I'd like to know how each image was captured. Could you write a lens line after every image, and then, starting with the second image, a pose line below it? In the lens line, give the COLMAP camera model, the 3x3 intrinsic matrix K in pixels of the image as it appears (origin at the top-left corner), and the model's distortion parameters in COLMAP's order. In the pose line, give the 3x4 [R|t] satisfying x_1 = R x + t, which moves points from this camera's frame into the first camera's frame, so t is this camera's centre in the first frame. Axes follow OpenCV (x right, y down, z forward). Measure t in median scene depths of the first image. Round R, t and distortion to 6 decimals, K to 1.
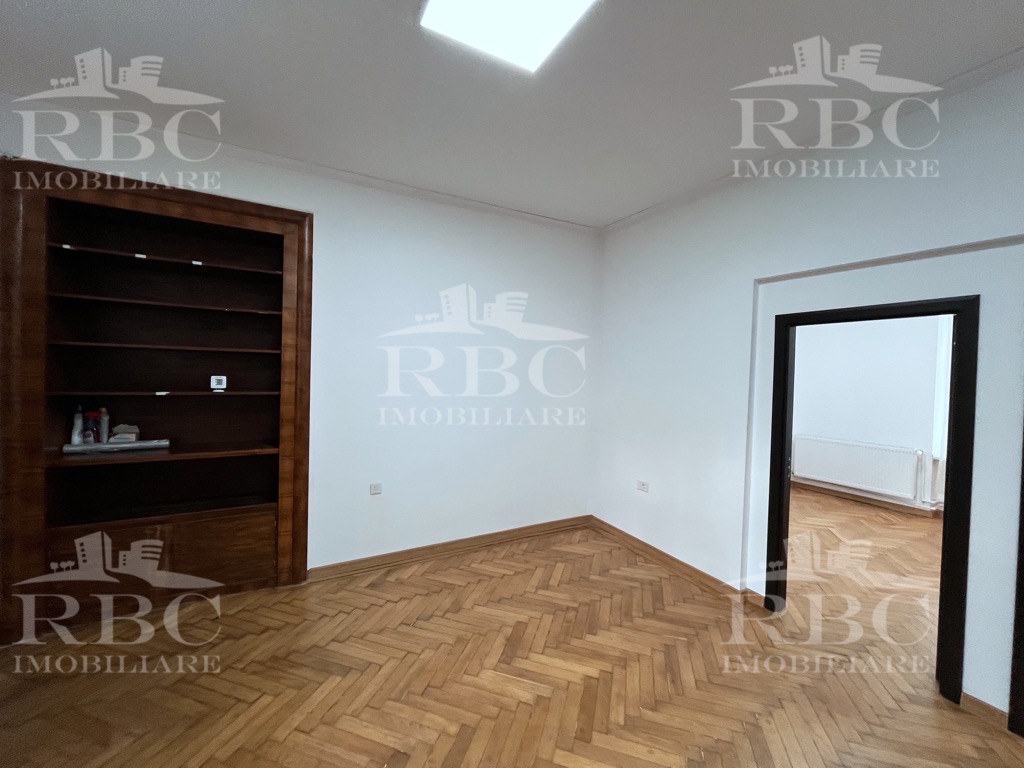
lens RADIAL K [[408.8, 0, 509.5], [0, 408.8, 383.0], [0, 0, 1]] dist [-0.014783, -0.000756]
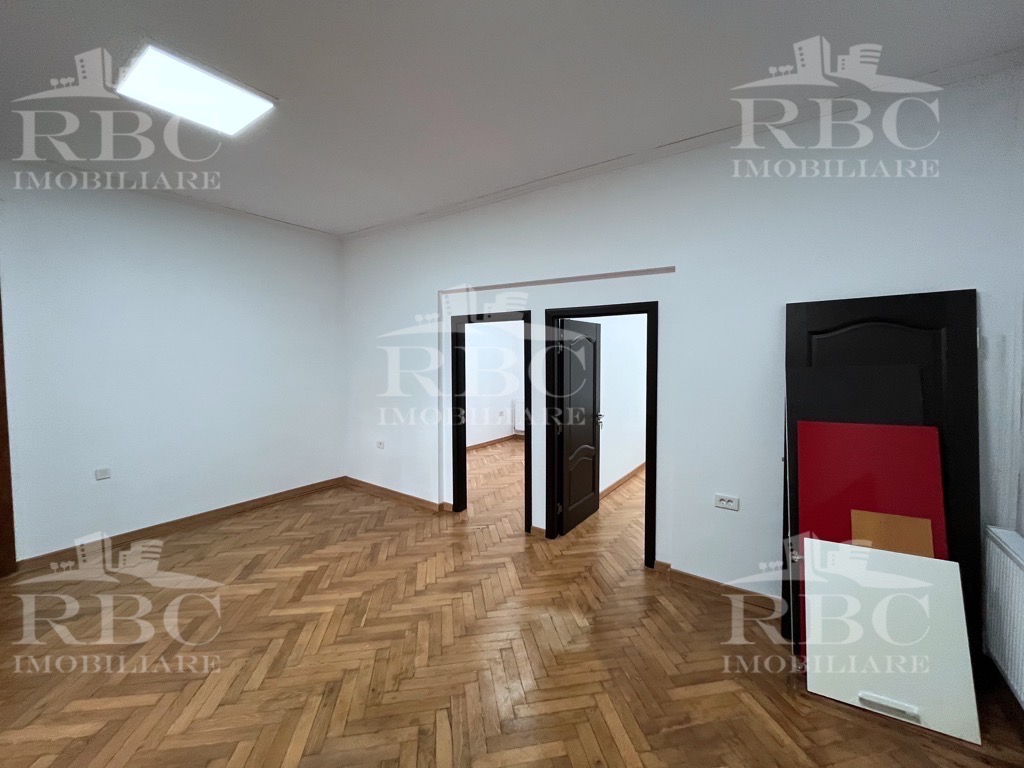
lens RADIAL K [[408.8, 0, 514.4], [0, 408.8, 379.8], [0, 0, 1]] dist [-0.014783, -0.000756]
pose [[0.885902, -0.037799, 0.462329, 0.153899], [0.025943, 0.999152, 0.031977, 0.026030], [-0.463146, -0.016334, 0.886132, -0.438334]]
